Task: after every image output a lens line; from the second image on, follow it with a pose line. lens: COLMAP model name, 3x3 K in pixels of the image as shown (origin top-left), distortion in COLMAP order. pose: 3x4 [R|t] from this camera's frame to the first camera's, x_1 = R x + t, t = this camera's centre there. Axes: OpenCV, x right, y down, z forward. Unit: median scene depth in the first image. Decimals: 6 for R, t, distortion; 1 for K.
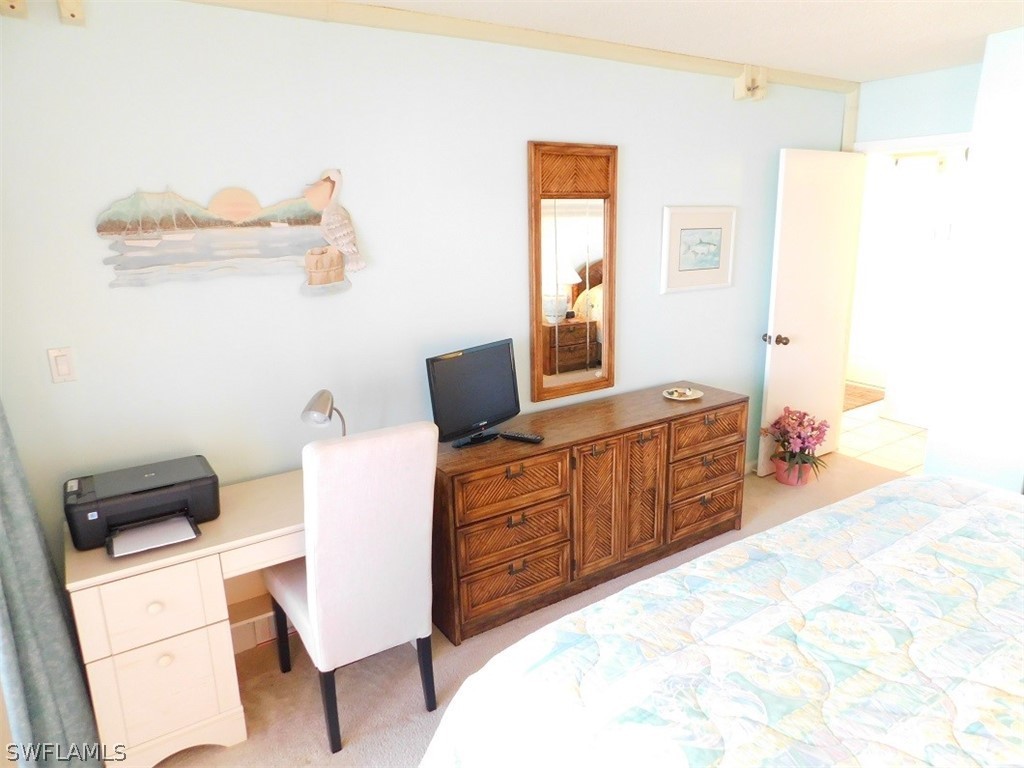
lens RADIAL K [[680.0, 0, 511.8], [0, 680.0, 384.5], [0, 0, 1]] dist [-0.068303, 0.056629]
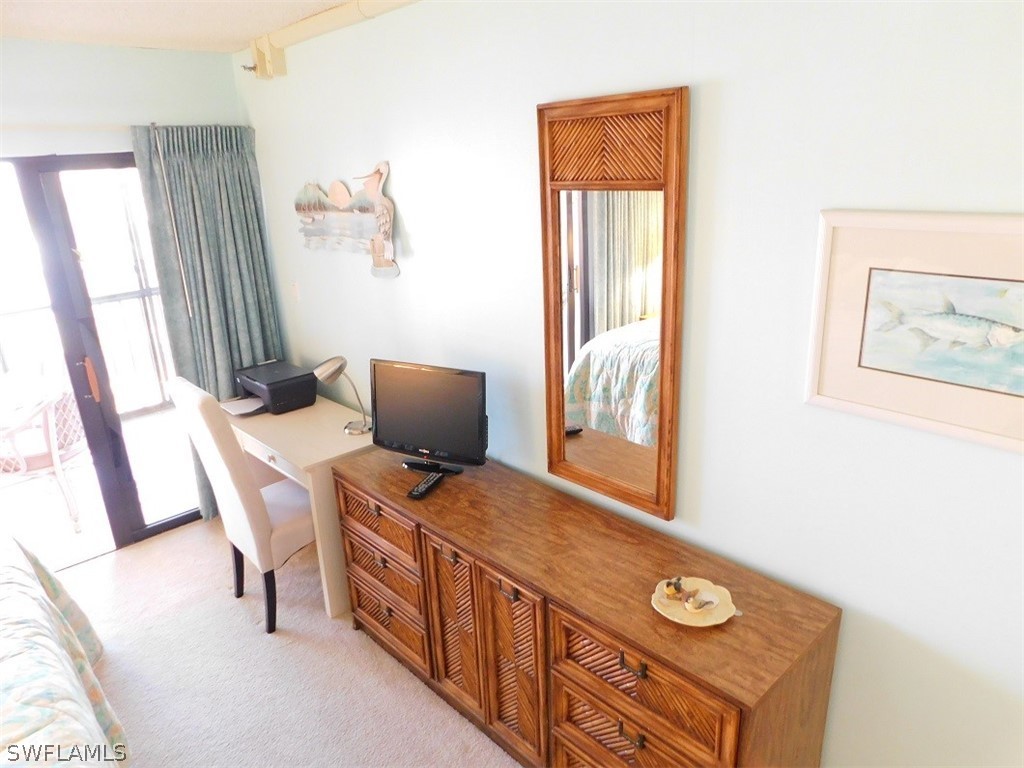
lens RADIAL K [[680.0, 0, 513.7], [0, 680.0, 382.1], [0, 0, 1]] dist [-0.068303, 0.056629]
pose [[0.156693, 0.304585, -0.939508, 0.722275], [-0.216574, 0.938703, 0.268203, -0.267941], [0.963609, 0.161447, 0.213053, 0.852578]]
